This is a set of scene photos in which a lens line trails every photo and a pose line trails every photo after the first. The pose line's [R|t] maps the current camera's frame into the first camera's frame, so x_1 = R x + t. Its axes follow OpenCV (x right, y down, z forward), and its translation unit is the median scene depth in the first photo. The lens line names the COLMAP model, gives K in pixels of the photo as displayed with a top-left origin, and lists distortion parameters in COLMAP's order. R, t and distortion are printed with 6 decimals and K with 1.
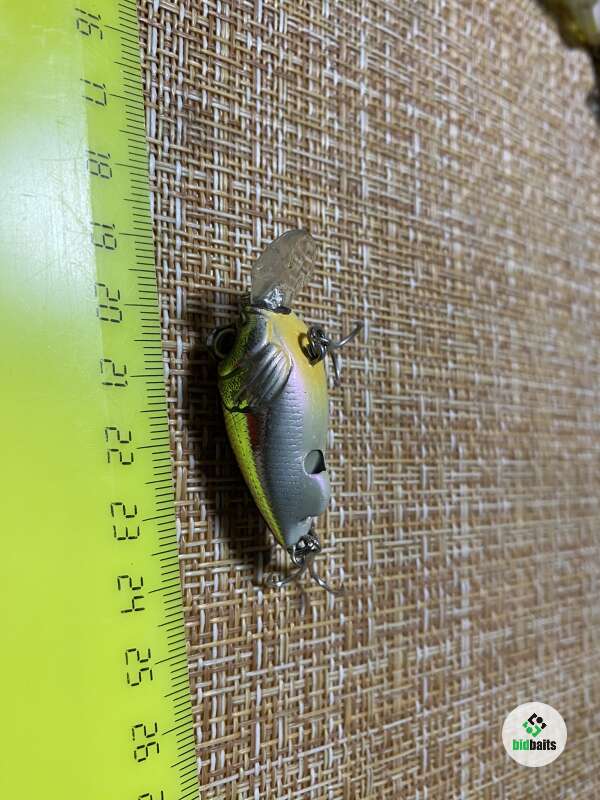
lens RADIAL K [[603.8, 0, 293.1], [0, 603.8, 397.6], [0, 0, 1]] dist [-0.039887, 0.001659]
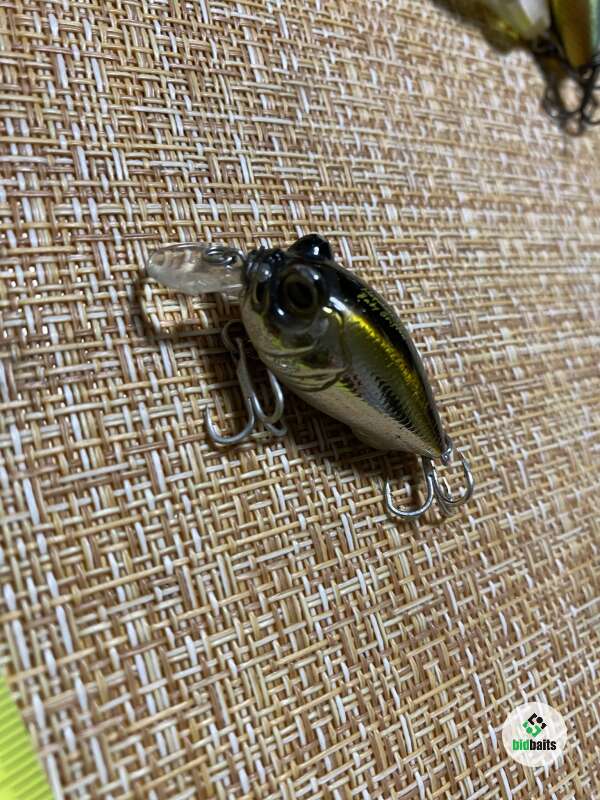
lens RADIAL K [[603.8, 0, 283.4], [0, 603.8, 405.3], [0, 0, 1]] dist [-0.039887, 0.001659]
pose [[0.962327, -0.268997, -0.039590, 0.115994], [0.267760, 0.962890, -0.033890, -0.254543], [0.047237, 0.022013, 0.998641, 0.270315]]
